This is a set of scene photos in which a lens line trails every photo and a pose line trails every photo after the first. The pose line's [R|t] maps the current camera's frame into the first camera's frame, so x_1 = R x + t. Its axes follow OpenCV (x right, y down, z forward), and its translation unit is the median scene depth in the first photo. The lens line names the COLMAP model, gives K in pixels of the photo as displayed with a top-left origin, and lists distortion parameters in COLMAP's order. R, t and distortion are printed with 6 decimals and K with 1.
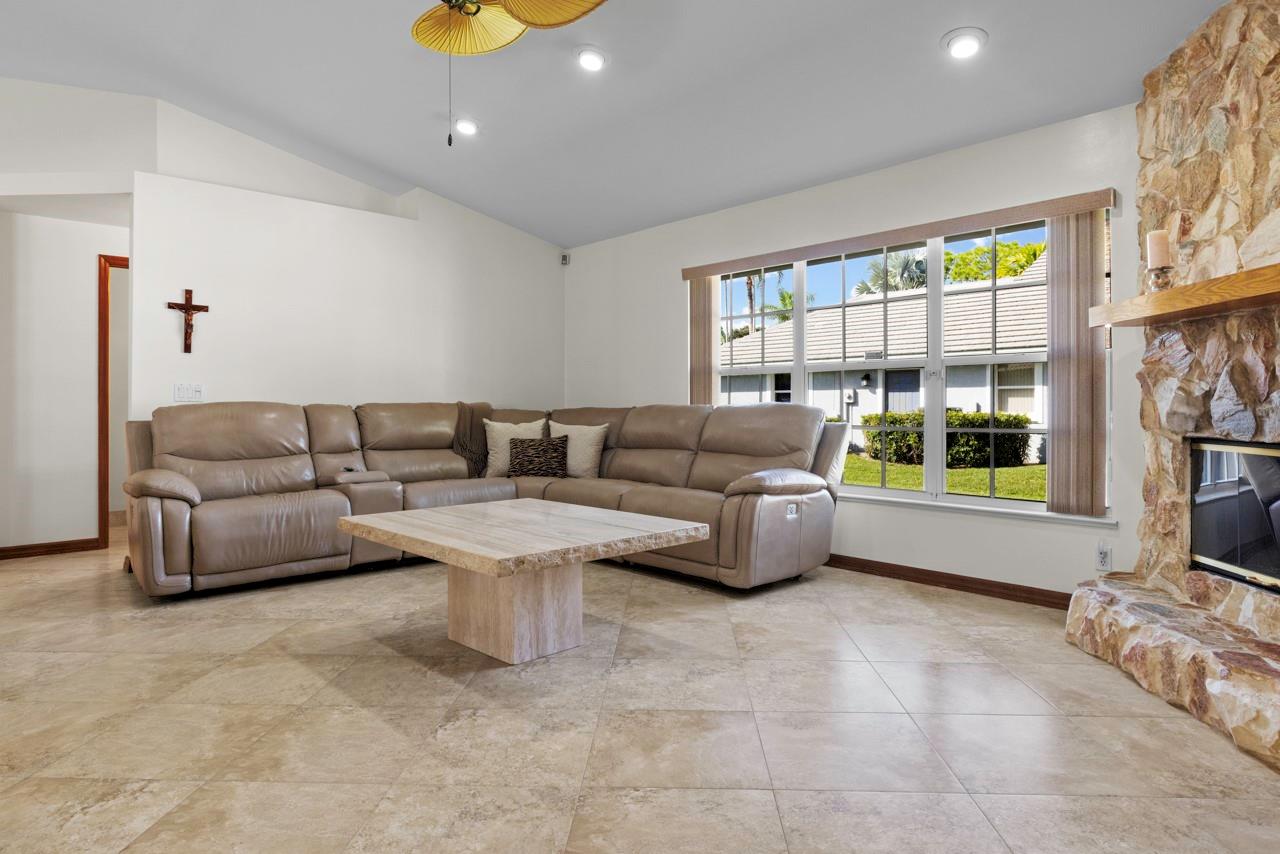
lens RADIAL K [[733.3, 0, 642.7], [0, 733.3, 416.0], [0, 0, 1]] dist [-0.002820, 0.000747]
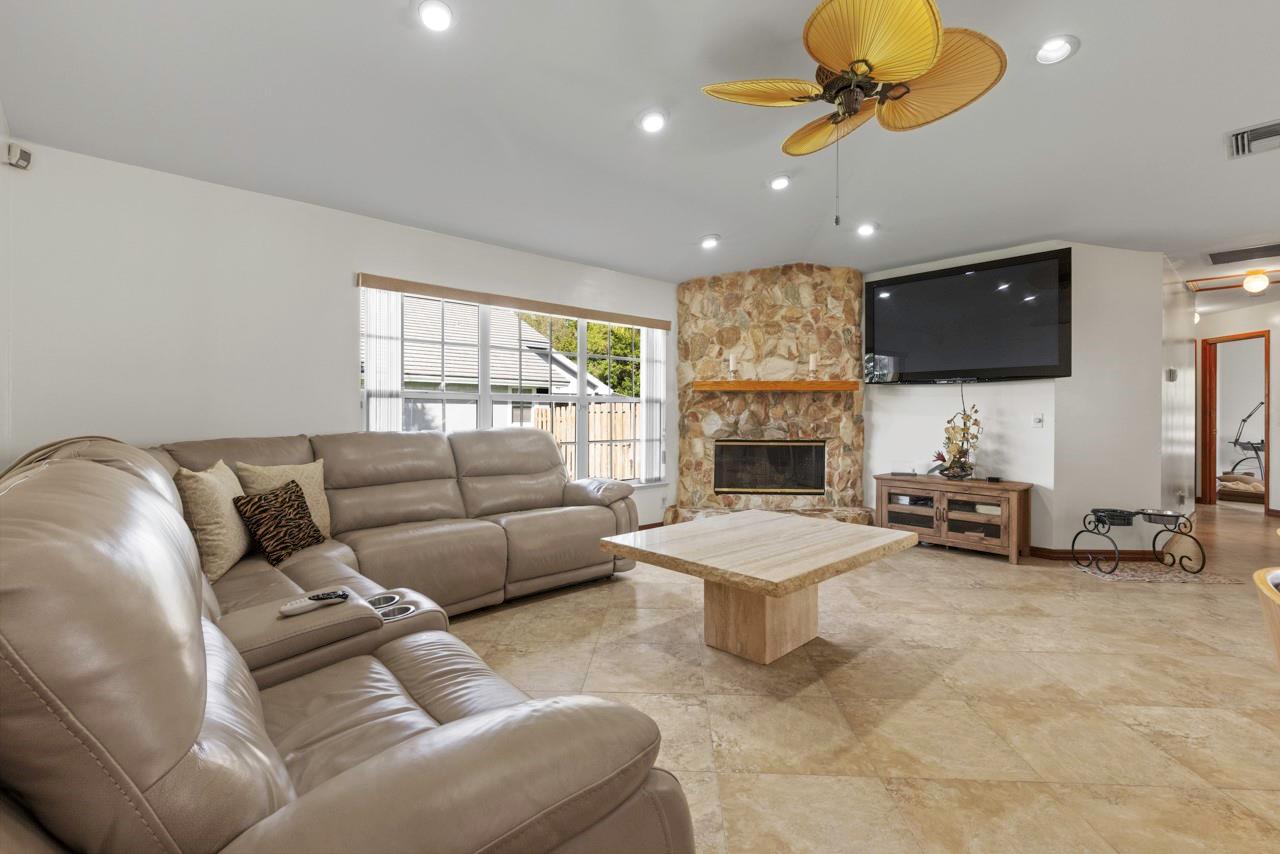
lens RADIAL K [[574.5, 0, 644.6], [0, 574.5, 420.9], [0, 0, 1]] dist [0.013299, -0.000258]
pose [[0.009654, -0.012602, 0.999874, -1.380609], [0.008569, 0.999885, 0.012519, -0.071410], [-0.999917, 0.008447, 0.009761, 1.481275]]
